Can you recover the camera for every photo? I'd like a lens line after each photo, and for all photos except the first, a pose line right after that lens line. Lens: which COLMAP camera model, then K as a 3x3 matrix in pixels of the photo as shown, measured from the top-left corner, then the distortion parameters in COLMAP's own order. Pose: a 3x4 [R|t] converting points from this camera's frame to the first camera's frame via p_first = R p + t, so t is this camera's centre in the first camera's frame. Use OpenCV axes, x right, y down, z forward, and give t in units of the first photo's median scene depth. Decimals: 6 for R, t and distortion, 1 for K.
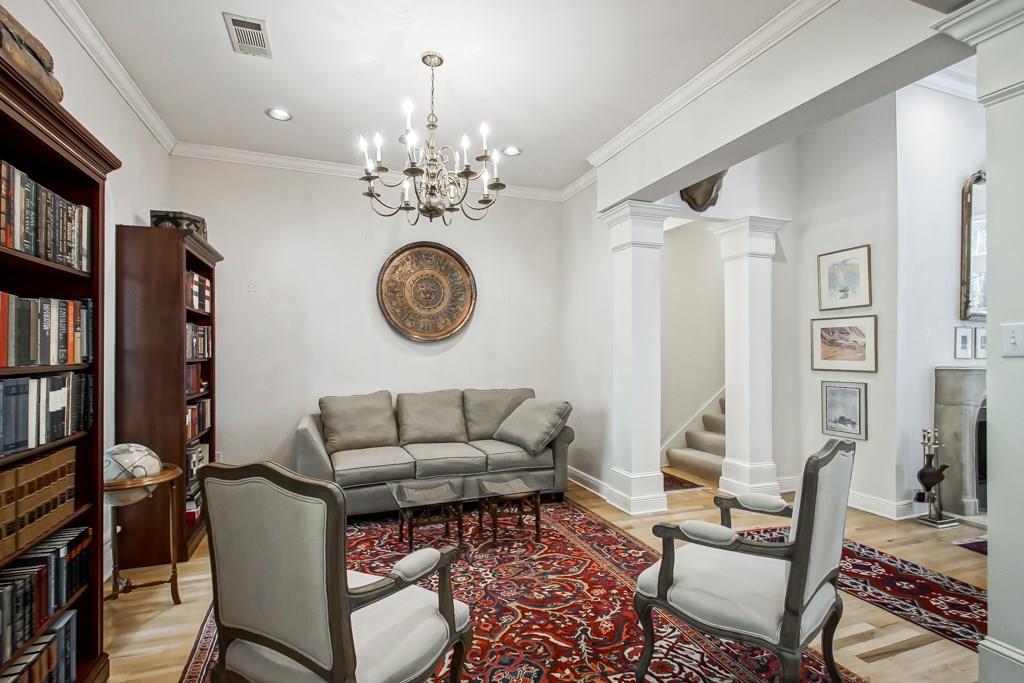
lens RADIAL K [[493.0, 0, 506.7], [0, 493.0, 345.4], [0, 0, 1]] dist [0.000945, 0.000010]
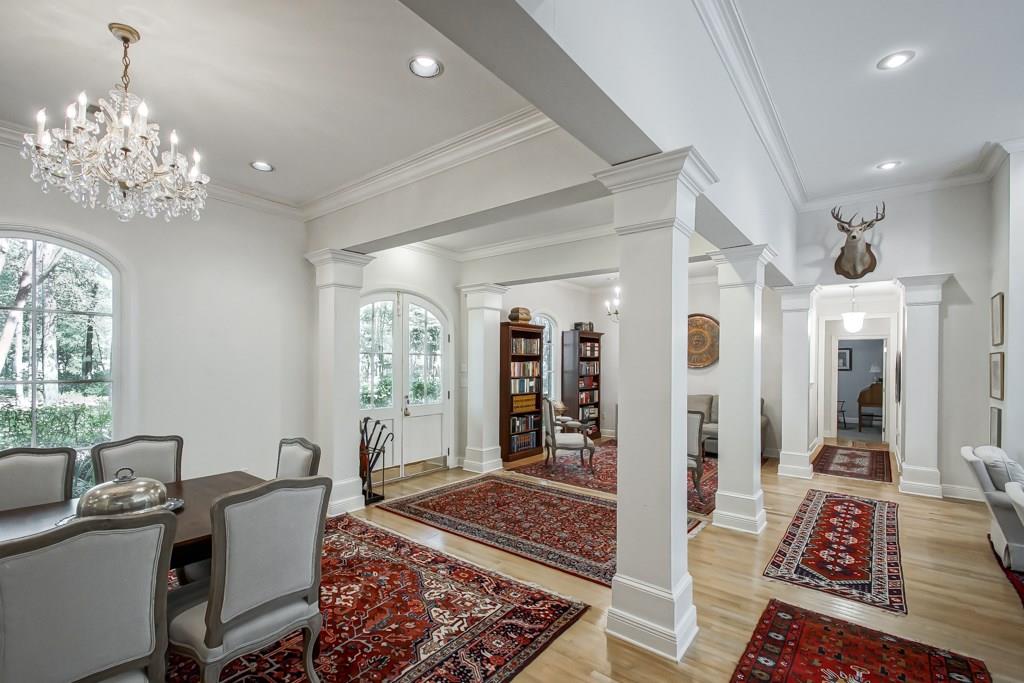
lens RADIAL K [[456.6, 0, 502.3], [0, 456.6, 364.3], [0, 0, 1]] dist [0.029183, -0.017764]
pose [[0.521039, 0.006807, -0.853505, 1.408141], [0.003360, 0.999944, 0.010026, -0.061810], [0.853526, -0.008092, 0.520987, -0.788970]]
